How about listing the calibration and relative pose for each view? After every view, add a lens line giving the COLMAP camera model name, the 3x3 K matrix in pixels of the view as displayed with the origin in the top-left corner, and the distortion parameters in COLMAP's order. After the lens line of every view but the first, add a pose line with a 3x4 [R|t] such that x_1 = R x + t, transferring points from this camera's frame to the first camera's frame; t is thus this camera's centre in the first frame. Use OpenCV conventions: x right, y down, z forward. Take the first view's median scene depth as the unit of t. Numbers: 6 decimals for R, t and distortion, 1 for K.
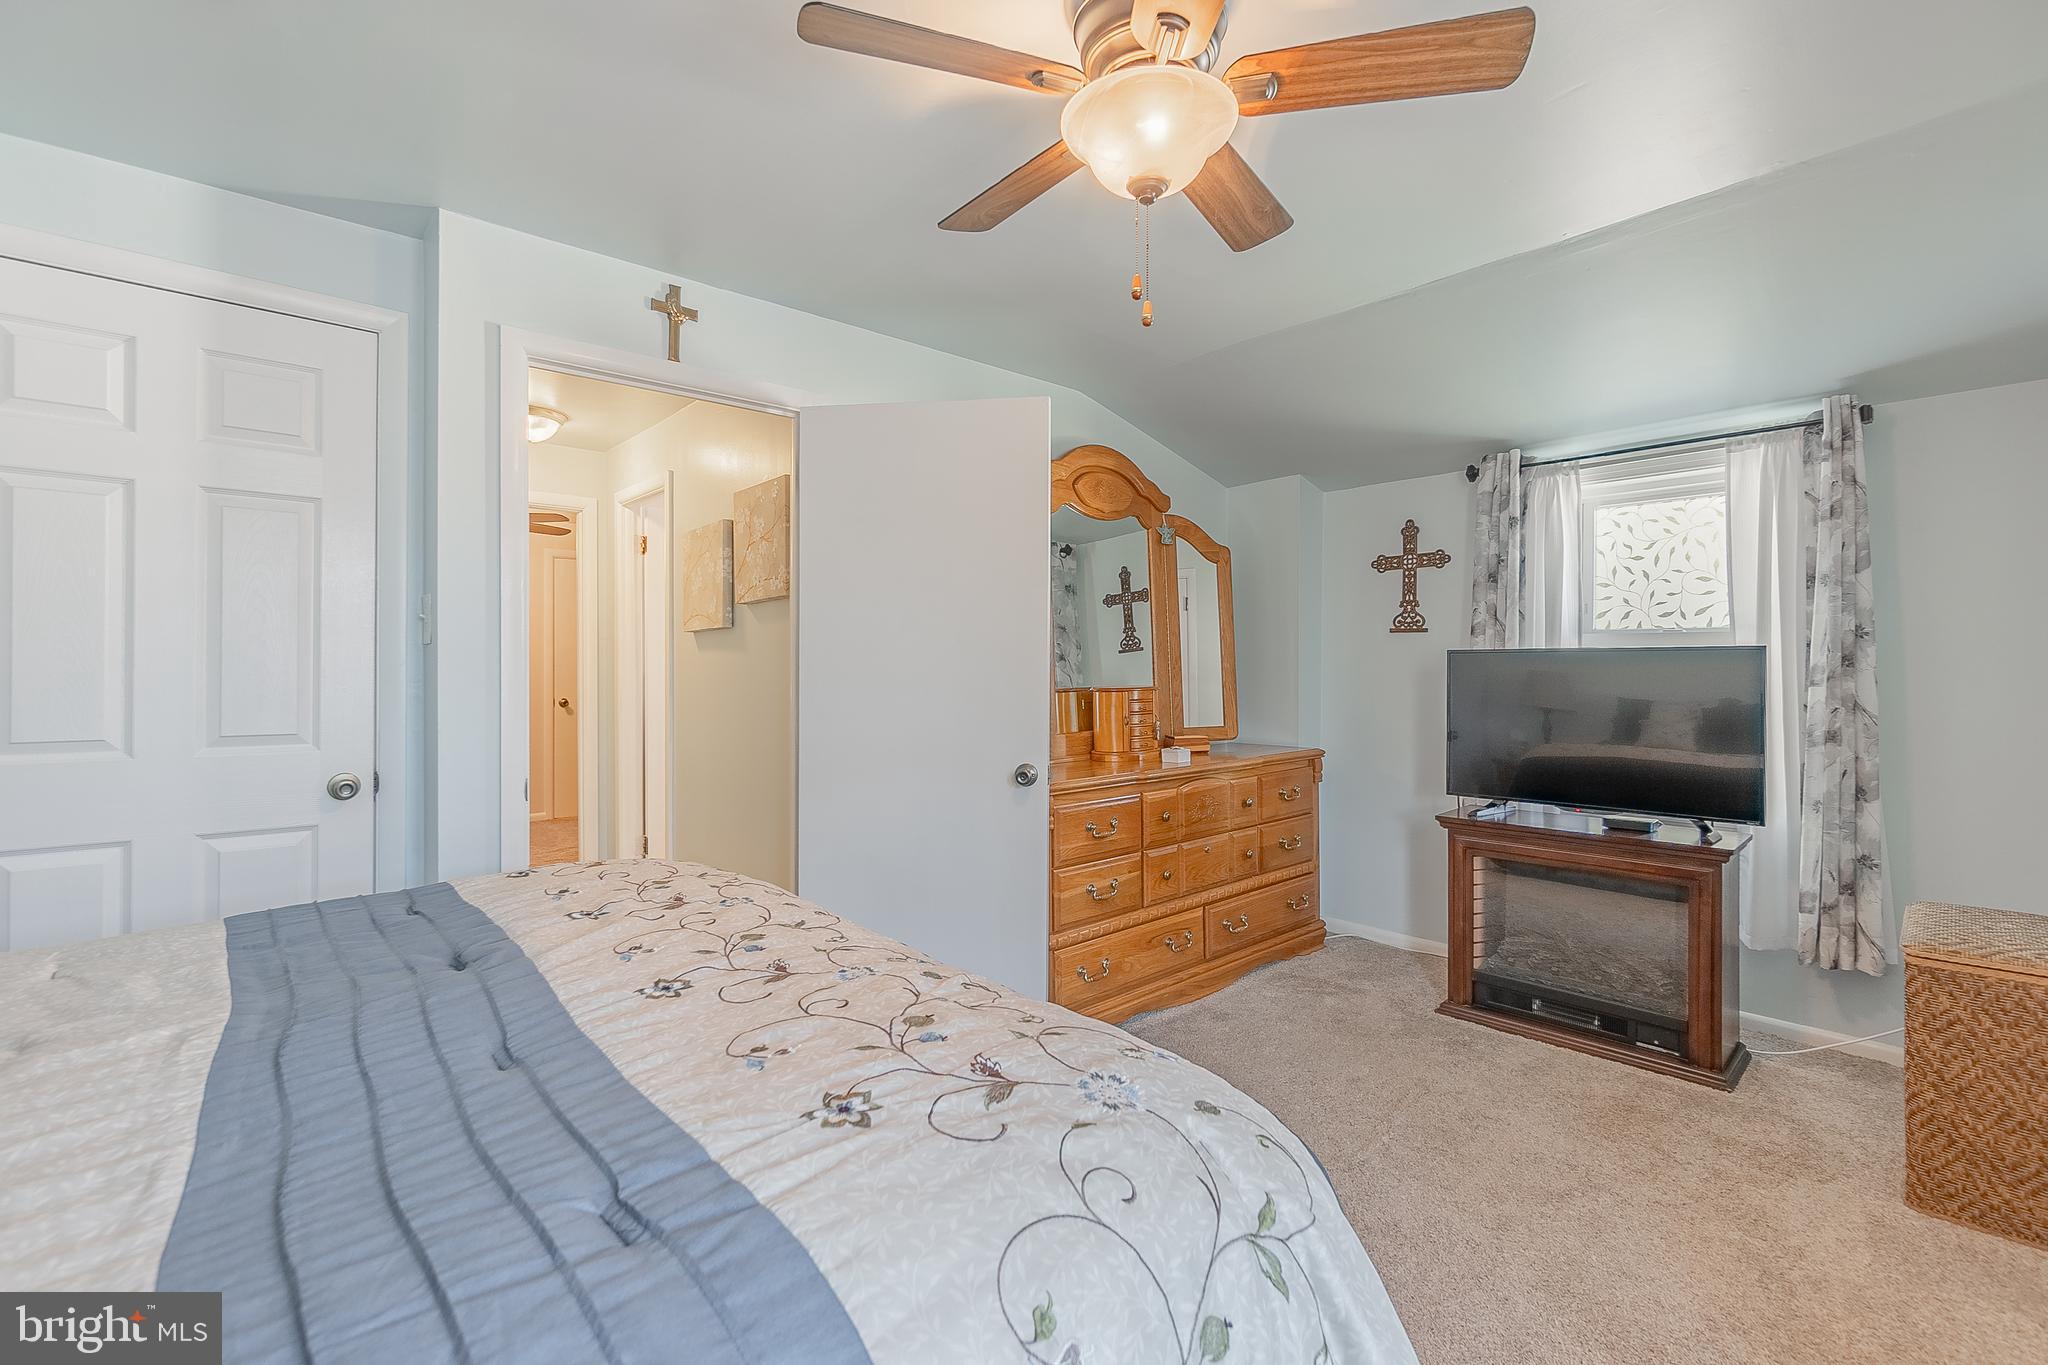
lens RADIAL K [[919.0, 0, 1040.0], [0, 919.0, 673.3], [0, 0, 1]] dist [-0.000747, 0.000134]
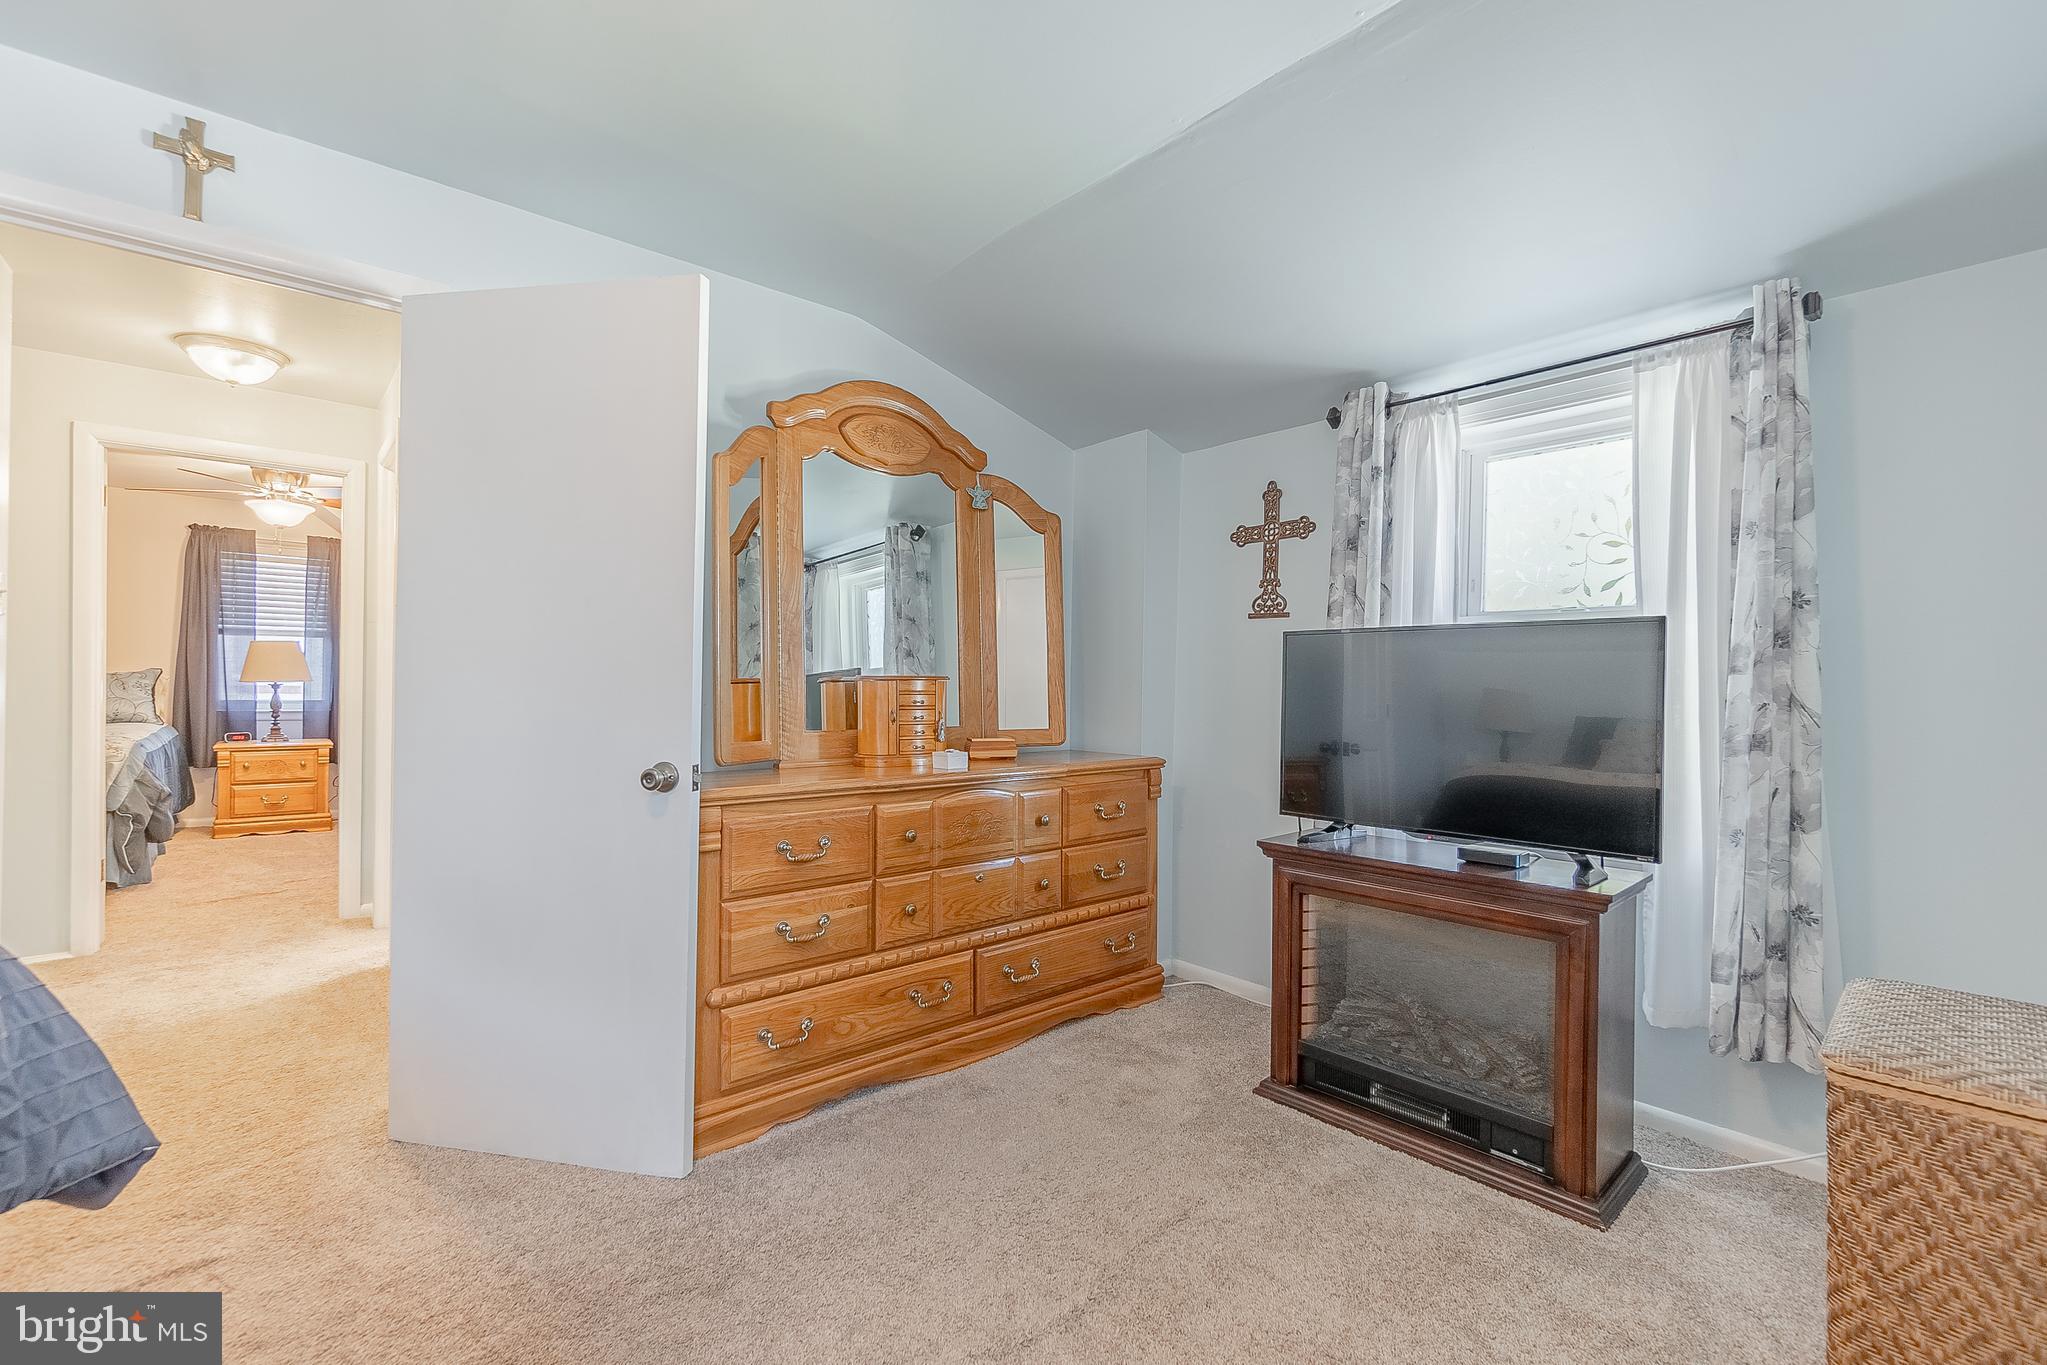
lens RADIAL K [[916.4, 0, 1012.5], [0, 916.4, 688.5], [0, 0, 1]] dist [-0.004679, 0.001140]
pose [[0.999539, 0.013819, -0.027046, 0.270378], [-0.013918, 0.999897, -0.003463, 0.034544], [0.026996, 0.003837, 0.999628, 0.240796]]
